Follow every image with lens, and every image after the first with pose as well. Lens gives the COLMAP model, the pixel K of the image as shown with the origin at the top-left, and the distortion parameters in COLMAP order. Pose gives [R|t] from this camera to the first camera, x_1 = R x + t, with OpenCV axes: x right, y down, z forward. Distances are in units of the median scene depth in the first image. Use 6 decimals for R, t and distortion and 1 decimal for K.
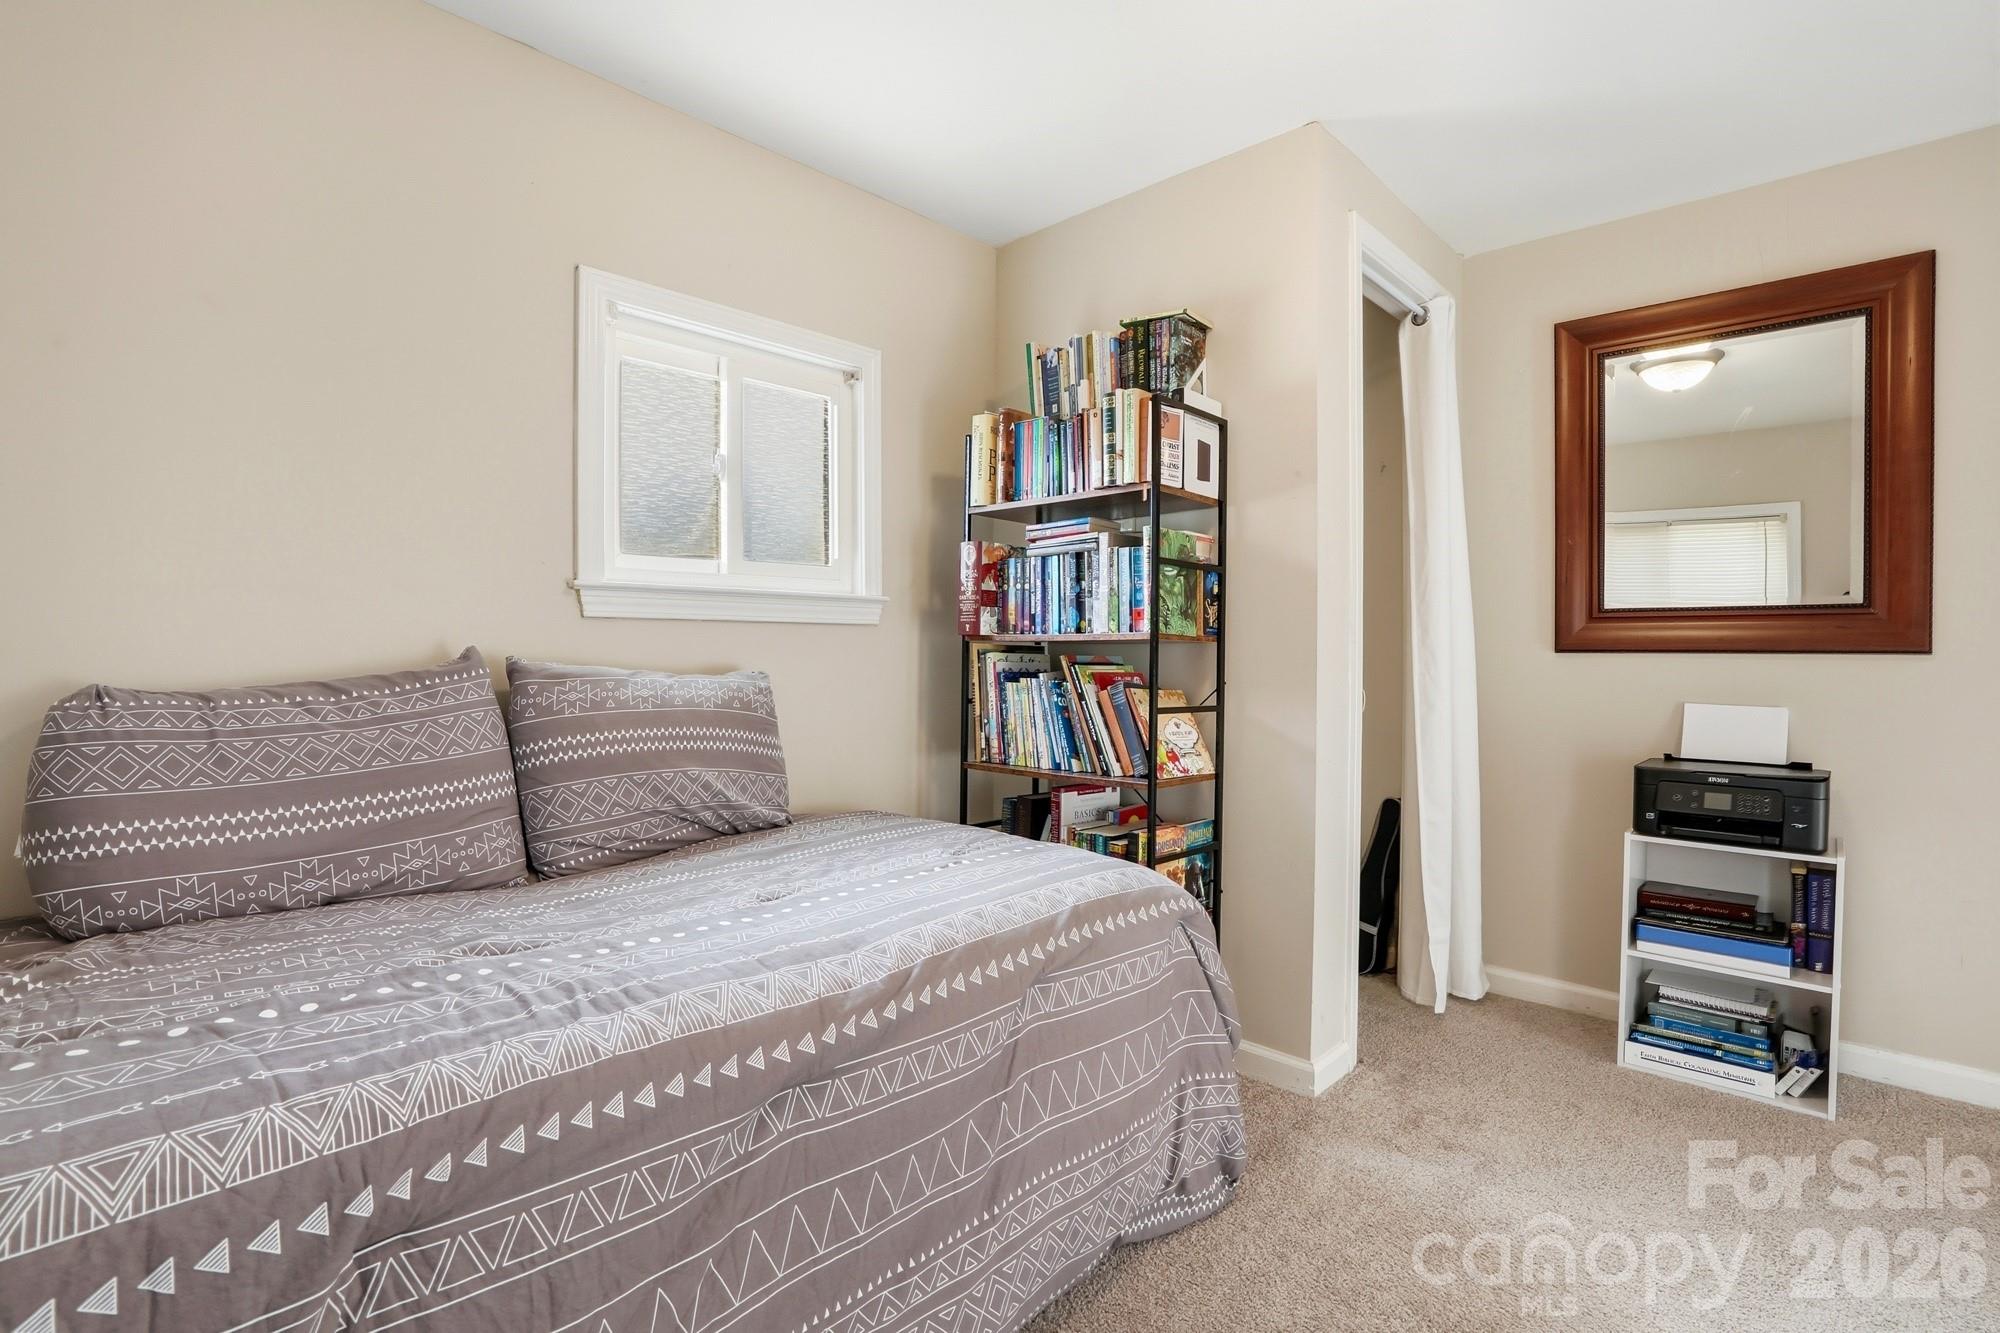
lens RADIAL K [[933.5, 0, 1001.8], [0, 933.5, 672.9], [0, 0, 1]] dist [-0.010082, -0.000464]
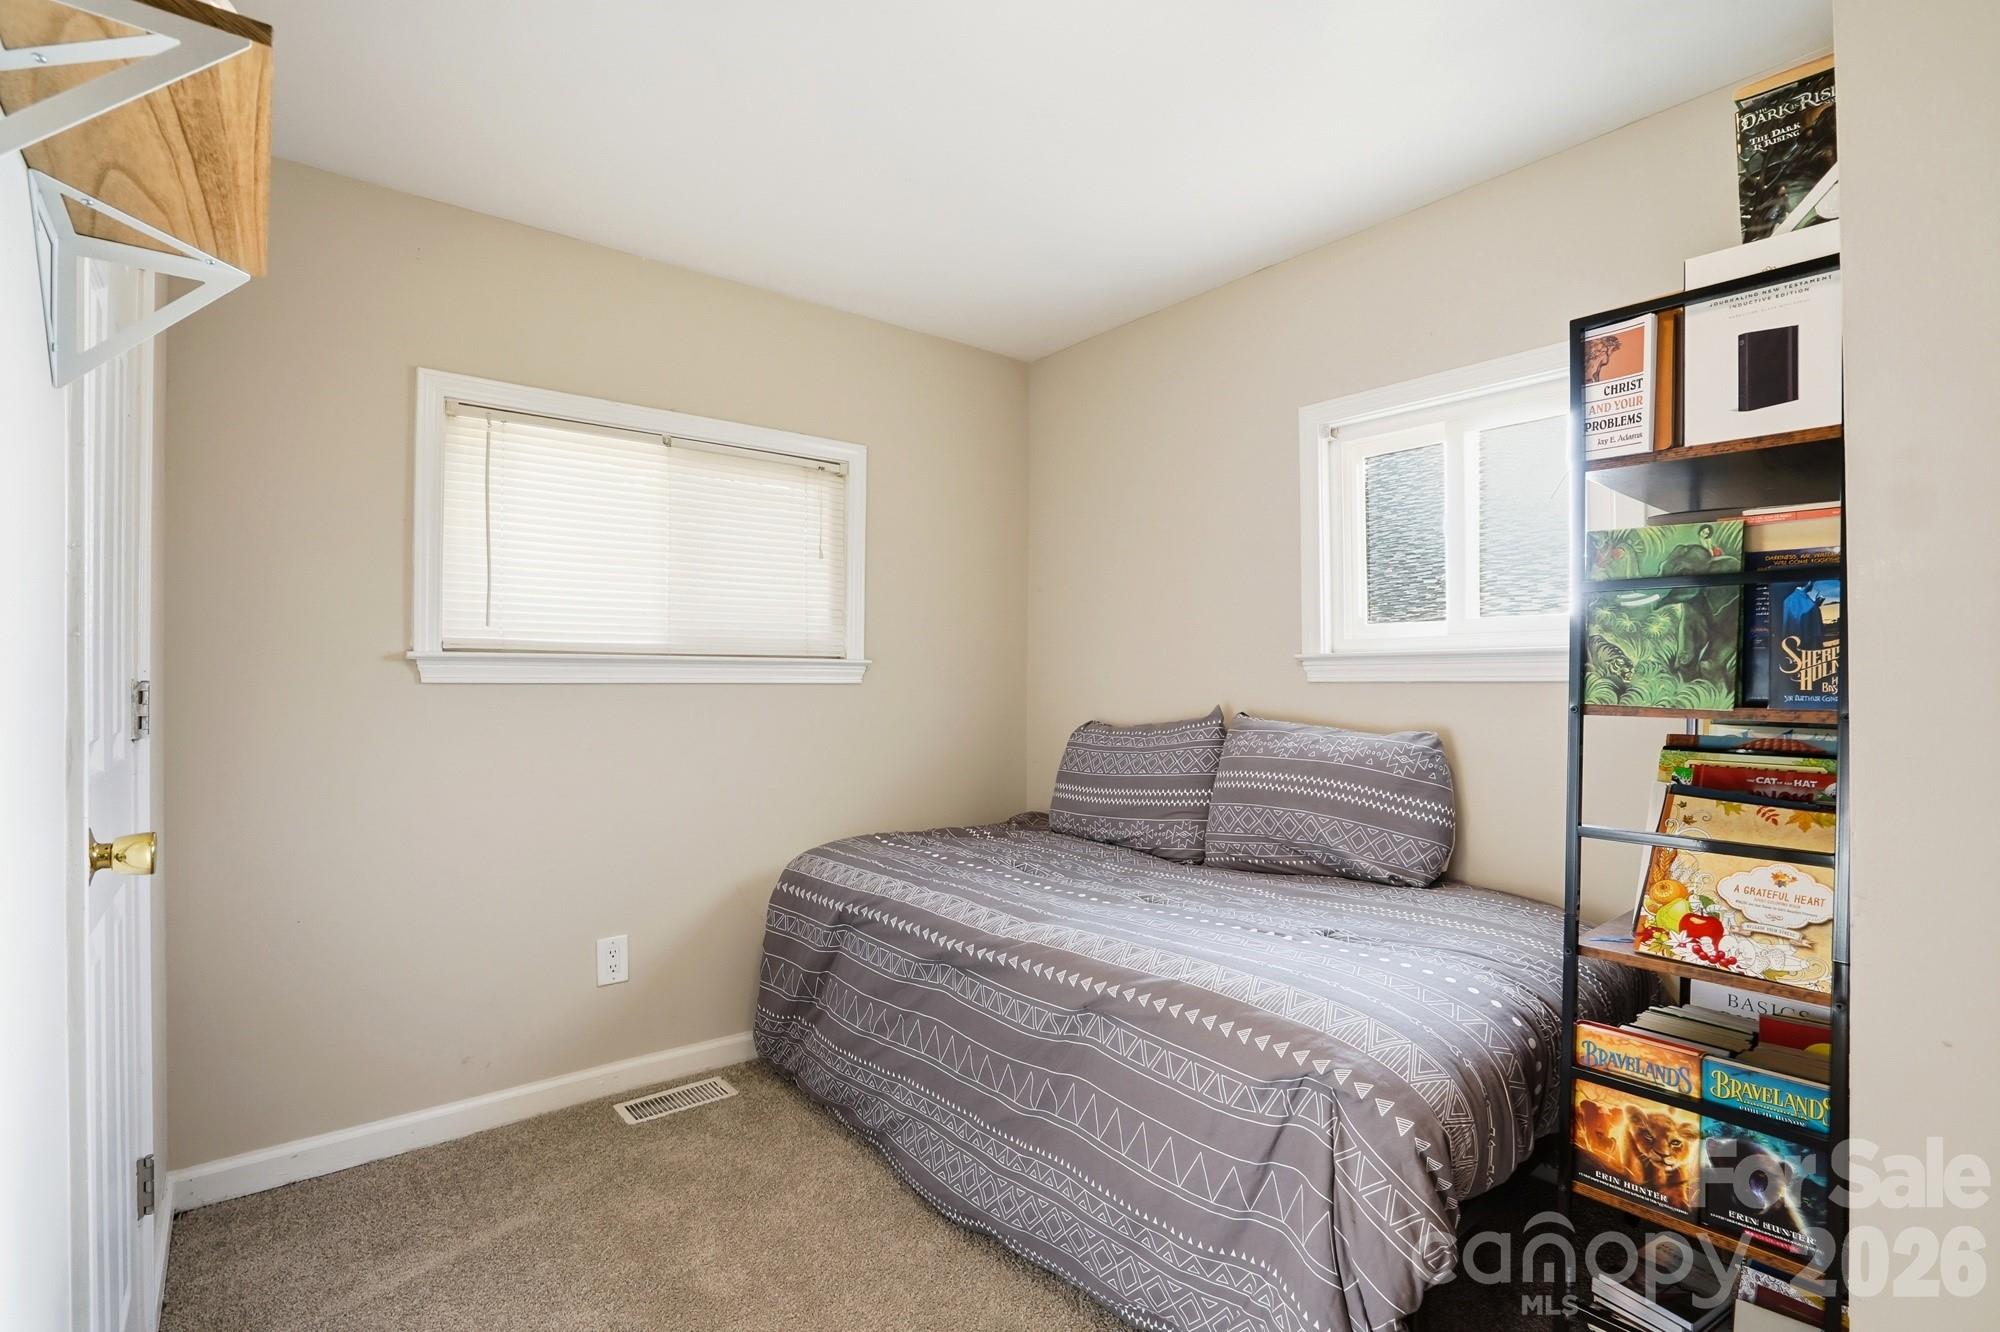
lens RADIAL K [[957.4, 0, 1011.2], [0, 957.4, 683.3], [0, 0, 1]] dist [-0.036703, 0.012486]
pose [[-0.105536, 0.002848, -0.994411, 0.963431], [-0.014266, 0.999889, 0.004378, -0.063123], [0.994313, 0.014648, -0.105483, 0.799325]]
